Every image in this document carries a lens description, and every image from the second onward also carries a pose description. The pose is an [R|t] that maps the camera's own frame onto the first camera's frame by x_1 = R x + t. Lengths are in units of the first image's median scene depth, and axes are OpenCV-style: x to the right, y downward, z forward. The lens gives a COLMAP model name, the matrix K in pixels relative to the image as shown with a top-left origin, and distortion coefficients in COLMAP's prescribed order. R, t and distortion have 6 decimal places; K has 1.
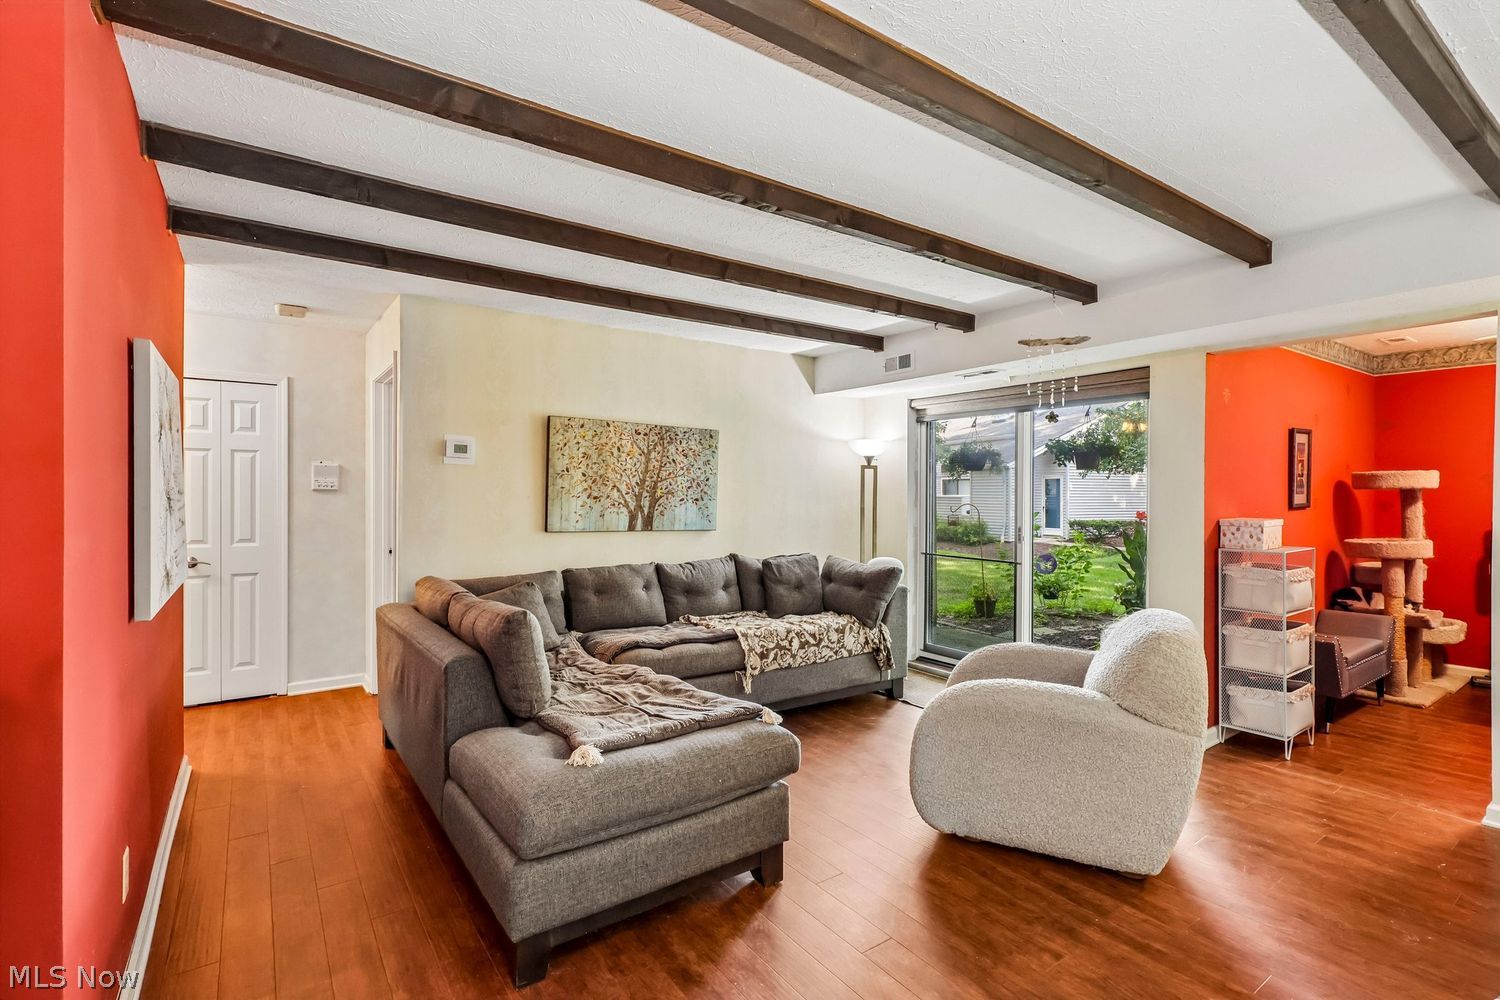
lens RADIAL K [[698.8, 0, 756.5], [0, 698.8, 496.6], [0, 0, 1]] dist [-0.005979, 0.003709]
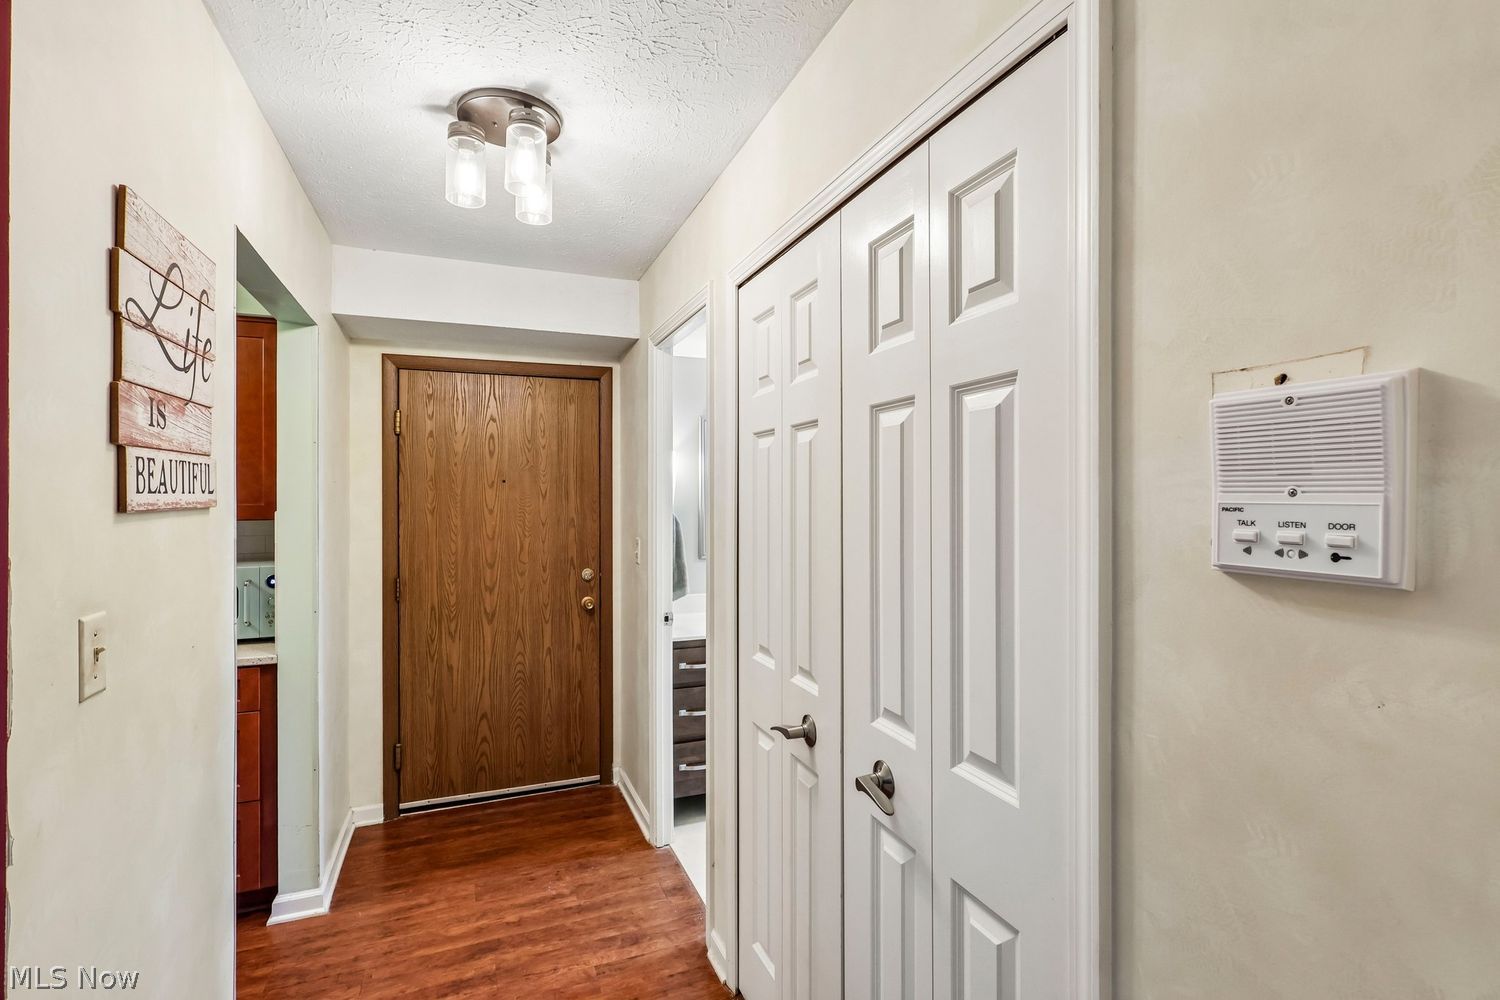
lens RADIAL K [[698.8, 0, 746.6], [0, 698.8, 458.3], [0, 0, 1]] dist [-0.005979, 0.003709]
pose [[-0.238590, -0.057837, -0.969397, -0.485881], [-0.002968, 0.998264, -0.058829, -0.024837], [0.971116, -0.011159, -0.238348, 0.989304]]
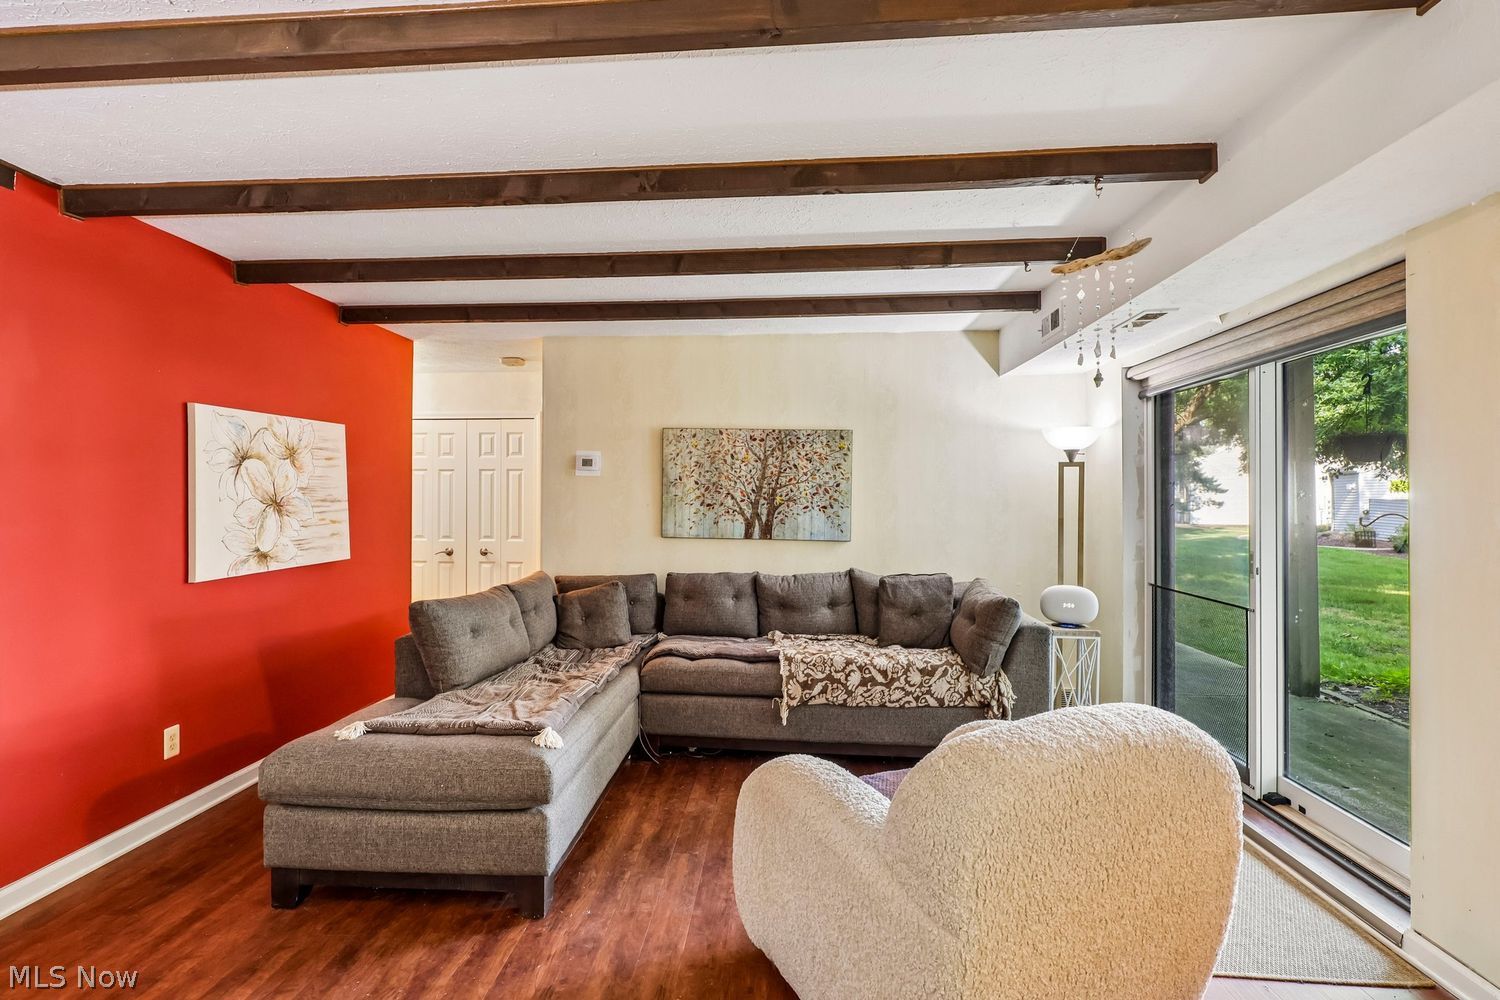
lens RADIAL K [[698.8, 0, 736.2], [0, 698.8, 498.6], [0, 0, 1]] dist [-0.005979, 0.003709]
pose [[0.771665, -0.004884, -0.636010, 0.449003], [0.000633, 0.999976, -0.006911, -0.000851], [0.636029, 0.004930, 0.771650, 0.239368]]
